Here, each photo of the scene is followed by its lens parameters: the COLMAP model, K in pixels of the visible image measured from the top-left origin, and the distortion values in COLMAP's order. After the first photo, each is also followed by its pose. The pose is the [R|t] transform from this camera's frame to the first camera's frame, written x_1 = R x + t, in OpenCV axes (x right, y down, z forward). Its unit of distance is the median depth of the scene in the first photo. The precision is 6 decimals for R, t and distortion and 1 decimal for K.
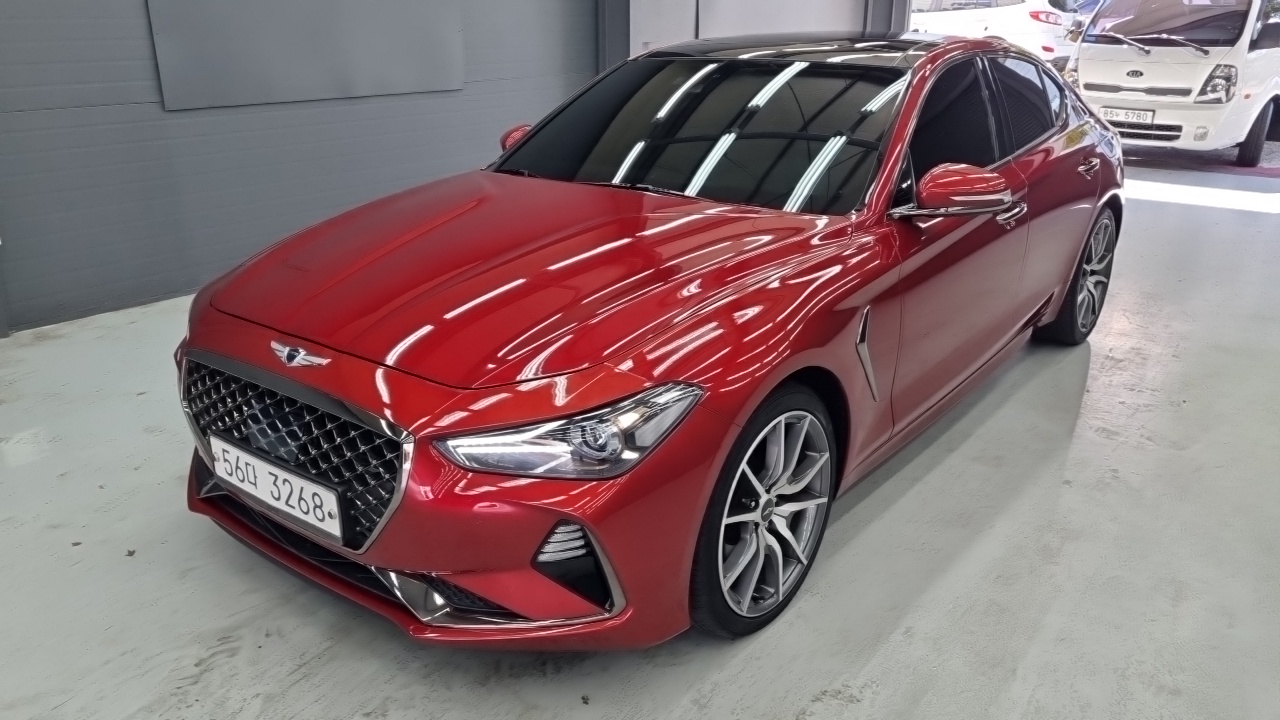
lens RADIAL K [[931.4, 0, 643.1], [0, 931.4, 359.5], [0, 0, 1]] dist [0.006901, 0.002961]
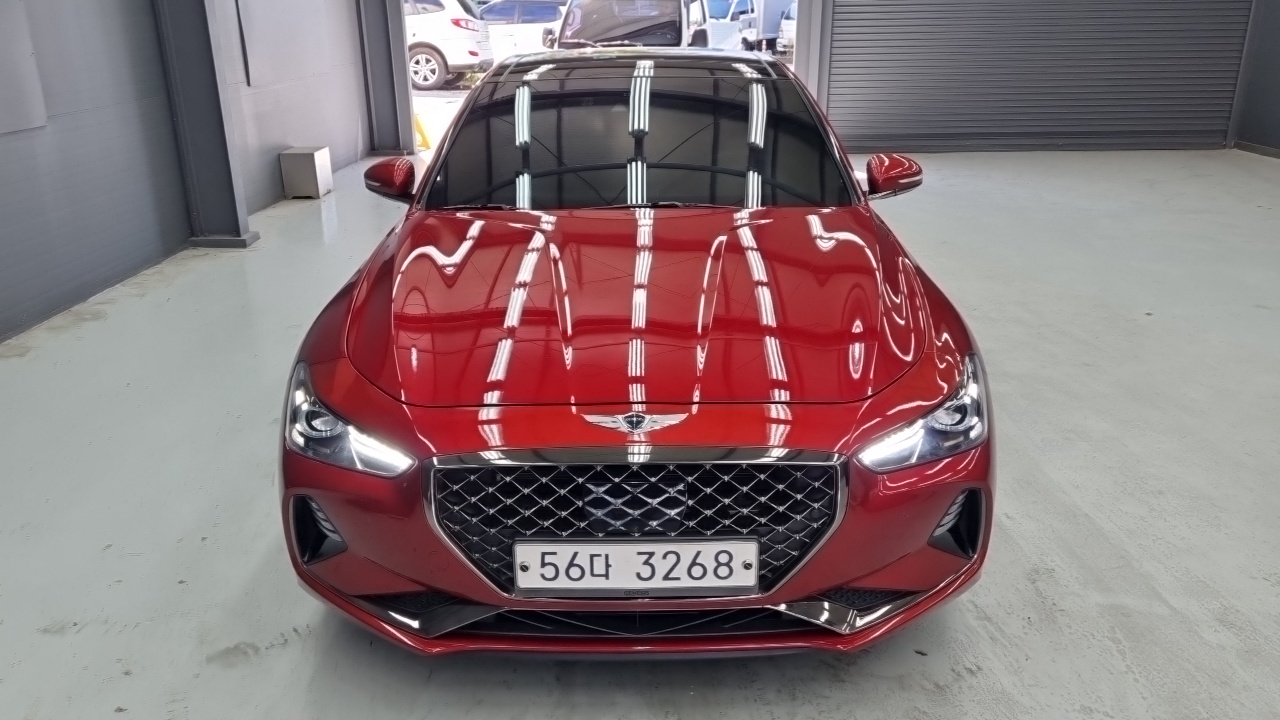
lens RADIAL K [[931.4, 0, 636.9], [0, 931.4, 369.1], [0, 0, 1]] dist [0.006901, 0.002961]
pose [[0.794433, -0.217463, 0.567086, -0.860393], [0.214519, 0.973990, 0.072980, -0.117817], [-0.568206, 0.063673, 0.820419, 0.238320]]
